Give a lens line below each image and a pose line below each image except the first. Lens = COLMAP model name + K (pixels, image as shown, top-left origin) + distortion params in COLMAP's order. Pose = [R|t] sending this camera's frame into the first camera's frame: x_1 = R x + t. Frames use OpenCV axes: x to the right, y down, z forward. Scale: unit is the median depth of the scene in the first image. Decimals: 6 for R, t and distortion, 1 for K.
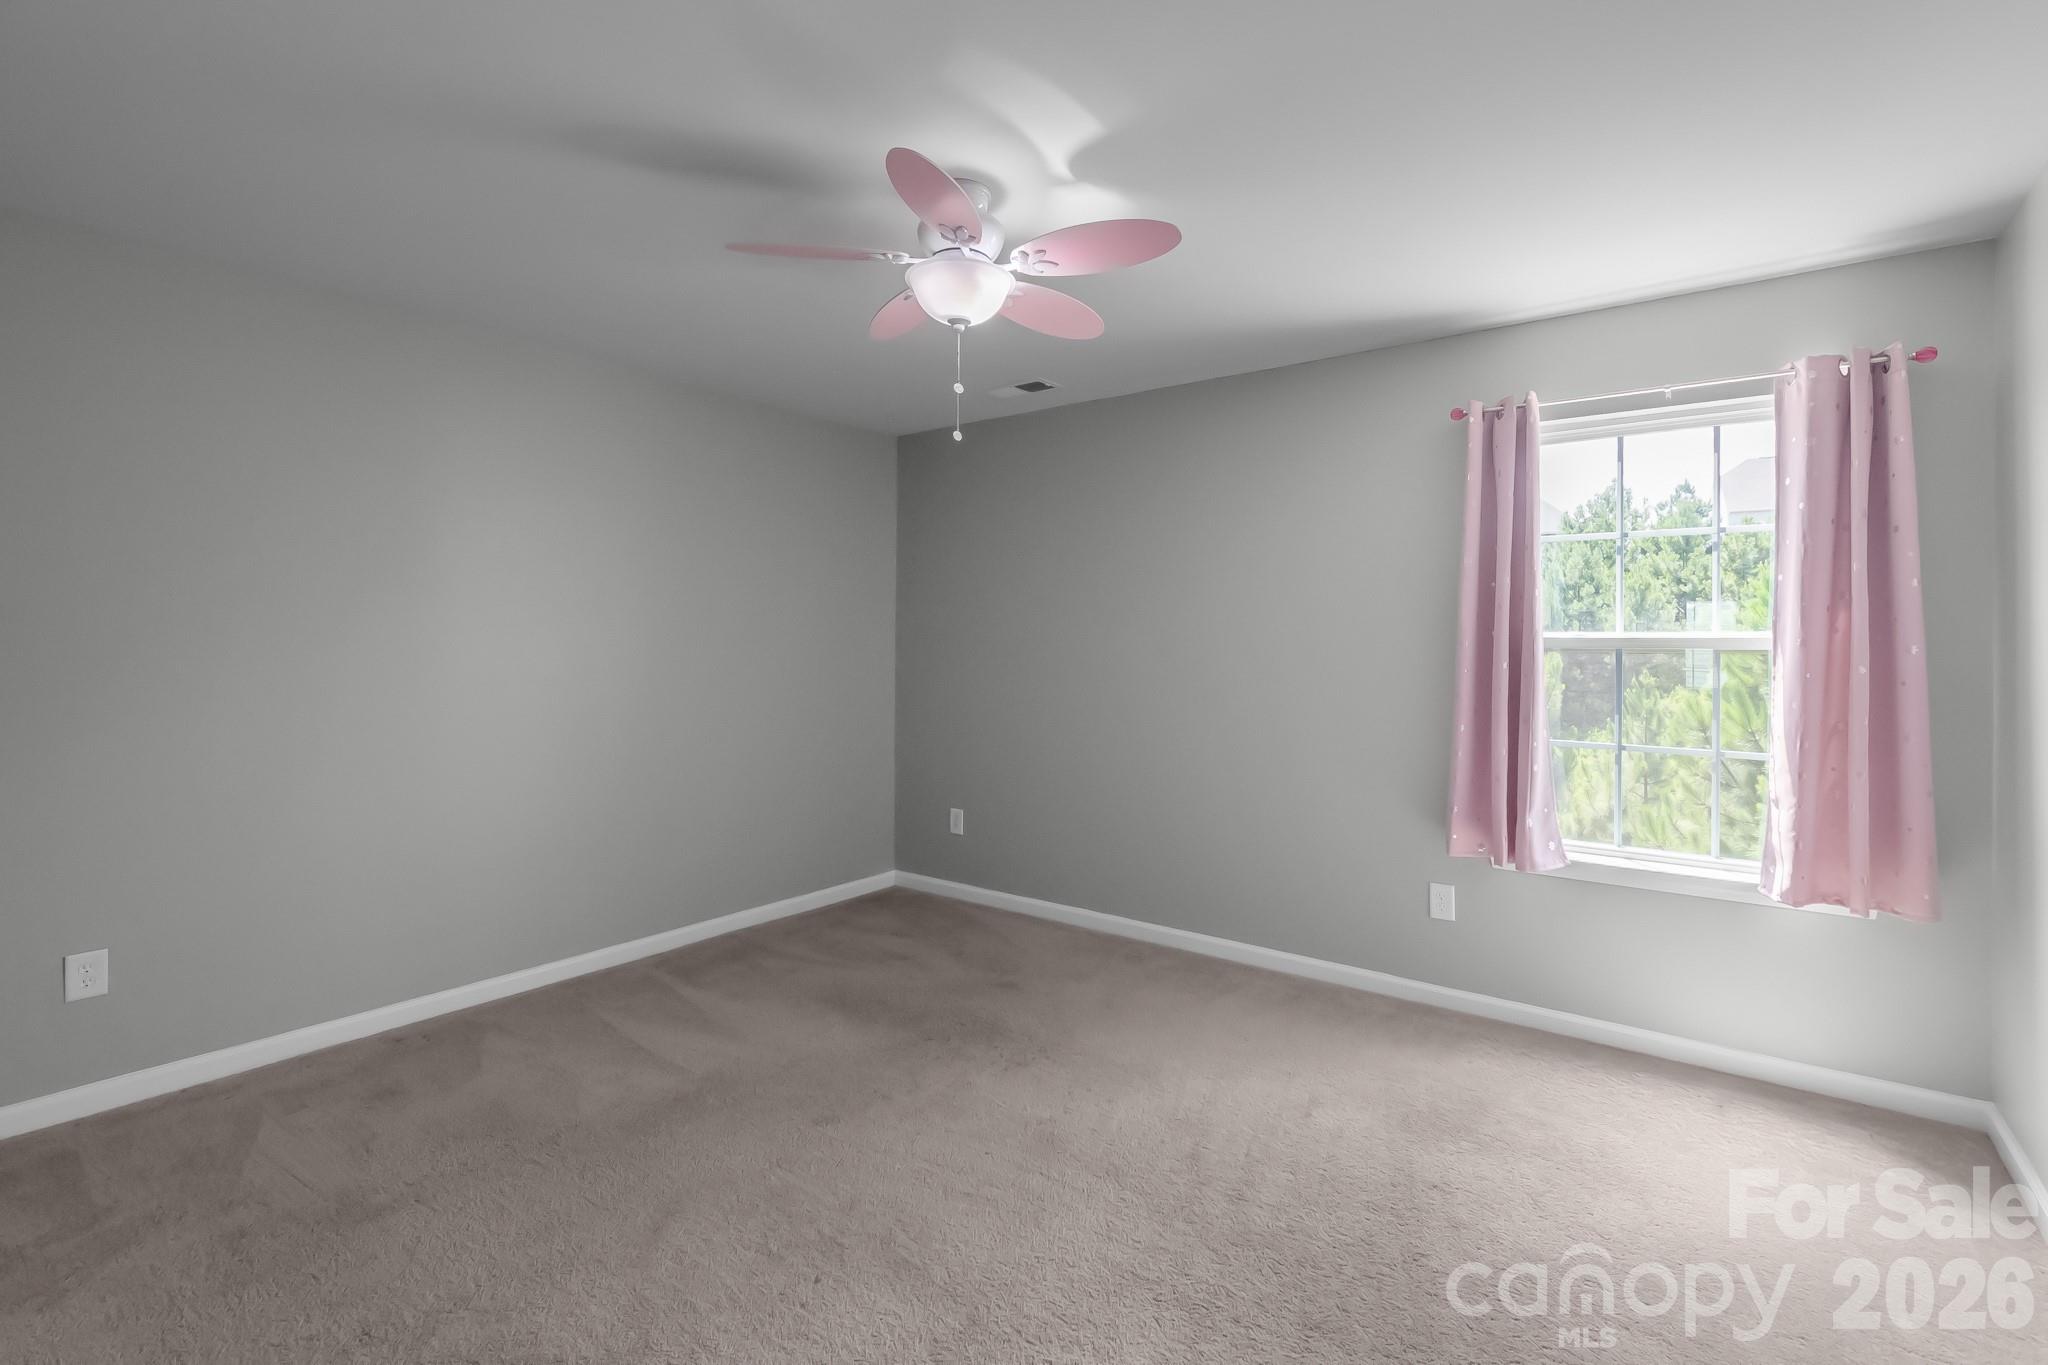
lens RADIAL K [[931.5, 0, 1033.1], [0, 931.5, 654.9], [0, 0, 1]] dist [0.003351, 0.000101]
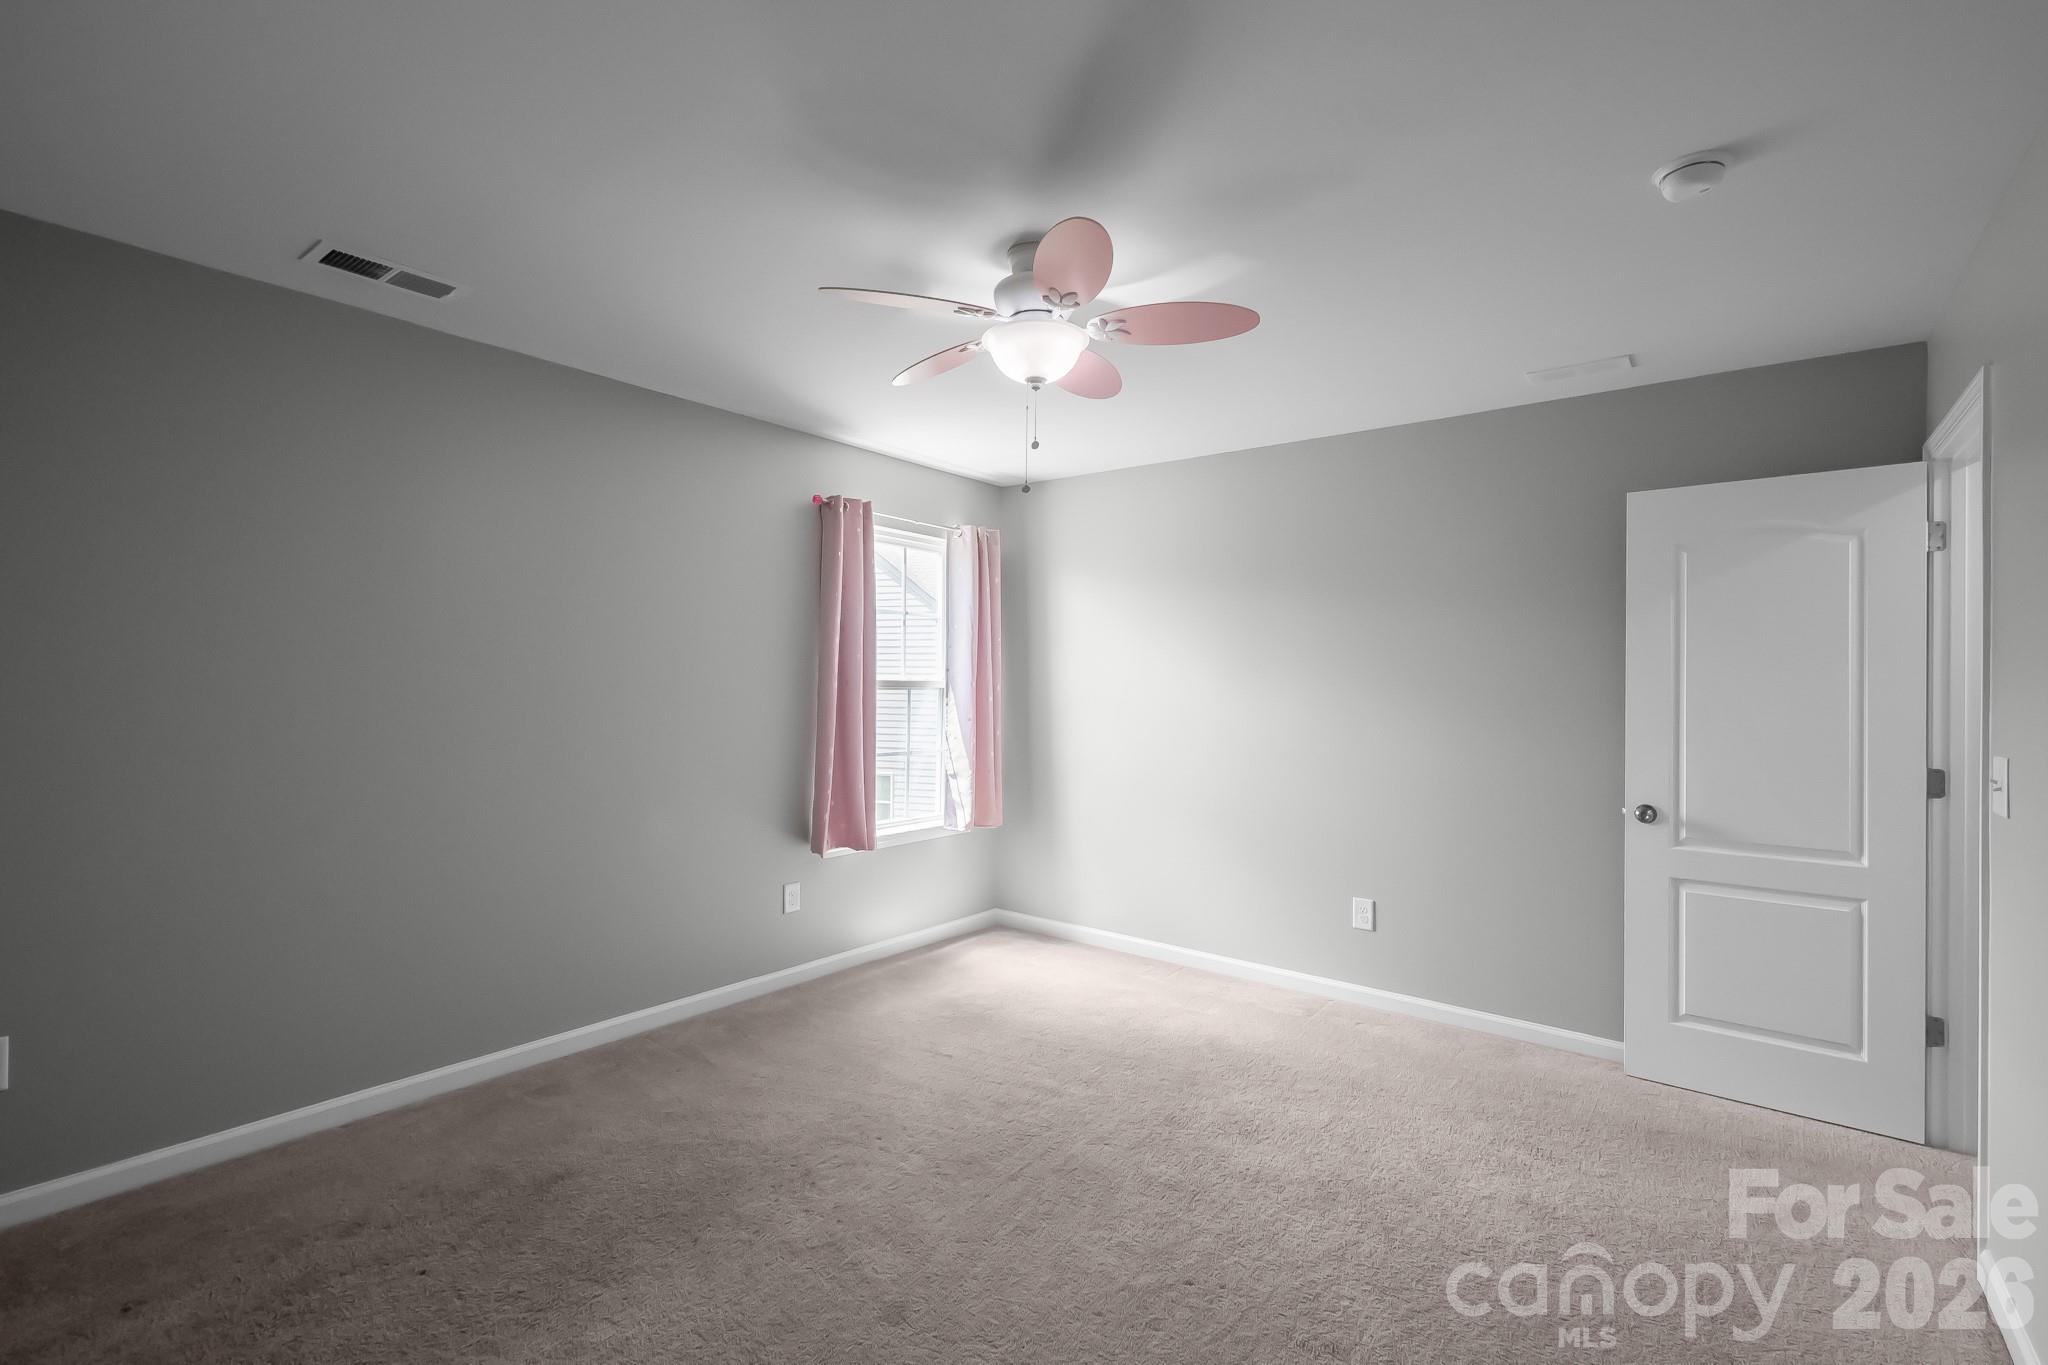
lens RADIAL K [[930.8, 0, 1030.6], [0, 930.8, 688.5], [0, 0, 1]] dist [0.000560, -0.000499]
pose [[0.005173, -0.009641, 0.999940, -0.847223], [0.002661, 0.999950, 0.009627, -0.018720], [-0.999983, 0.002611, 0.005199, 0.764382]]
